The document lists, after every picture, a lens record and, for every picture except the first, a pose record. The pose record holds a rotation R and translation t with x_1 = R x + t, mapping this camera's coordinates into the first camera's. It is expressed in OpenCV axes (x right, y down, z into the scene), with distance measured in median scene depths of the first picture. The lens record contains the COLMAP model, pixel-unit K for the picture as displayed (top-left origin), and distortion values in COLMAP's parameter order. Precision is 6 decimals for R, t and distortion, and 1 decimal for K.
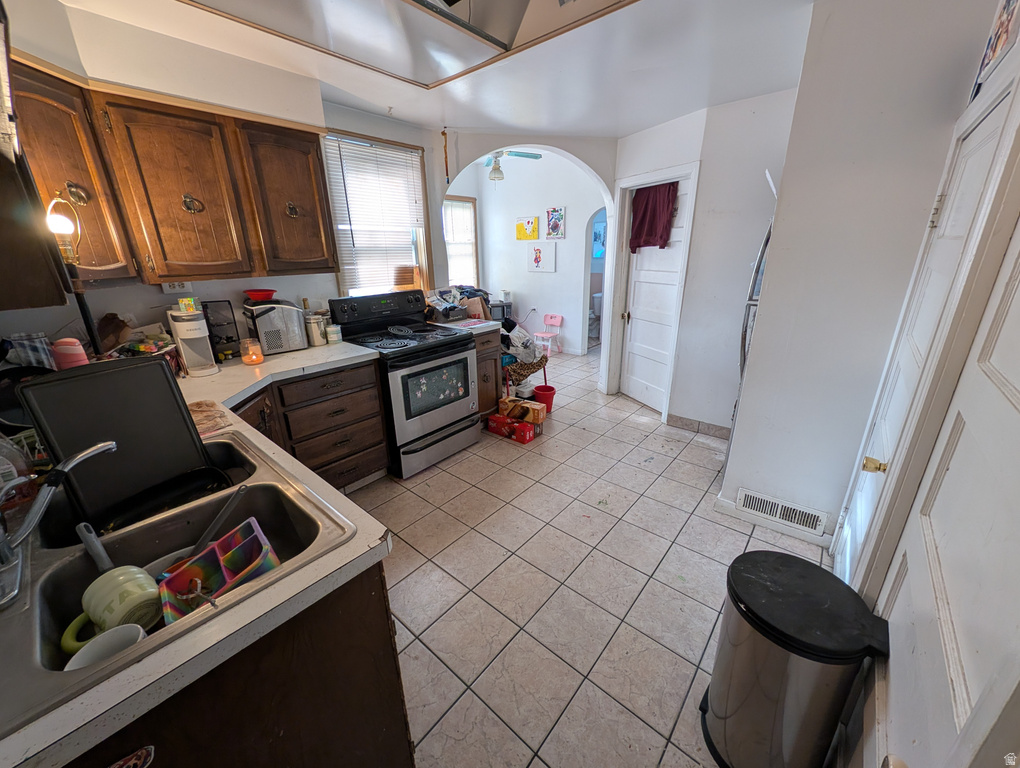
lens RADIAL K [[395.0, 0, 514.6], [0, 395.0, 385.1], [0, 0, 1]] dist [-0.001719, -0.000064]
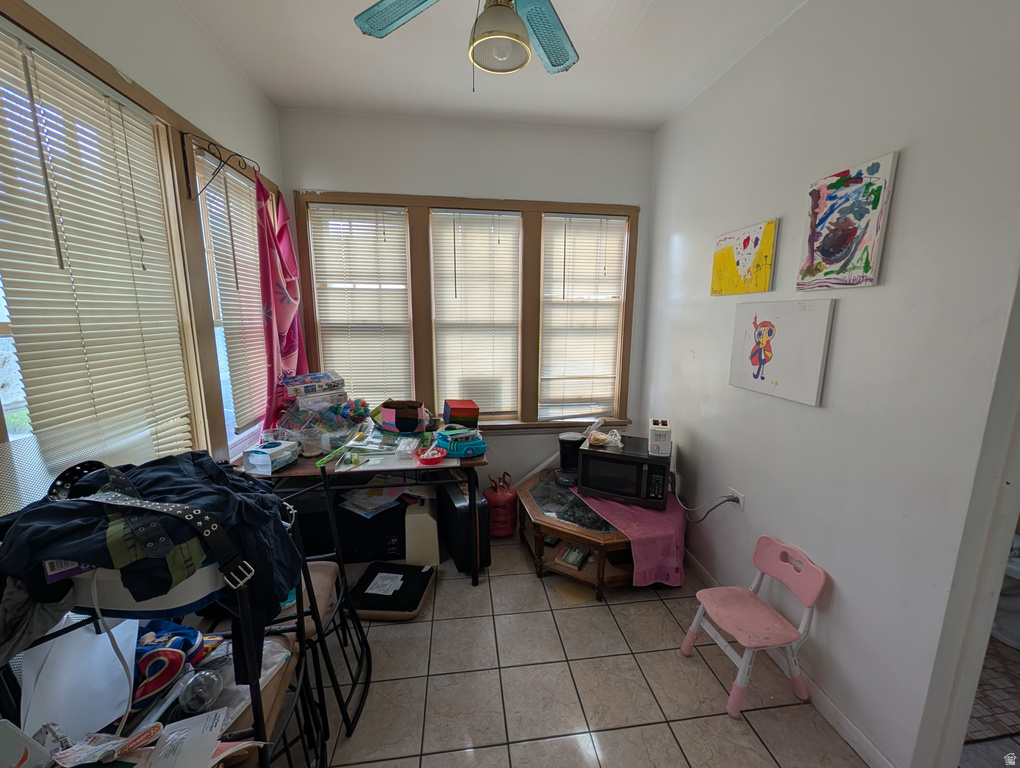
lens RADIAL K [[395.0, 0, 509.2], [0, 395.0, 385.4], [0, 0, 1]] dist [-0.001719, -0.000064]
pose [[0.744725, 0.137850, -0.652979, 0.119561], [-0.237864, 0.969004, -0.066719, -0.234409], [0.623542, 0.205008, 0.754432, 0.670156]]
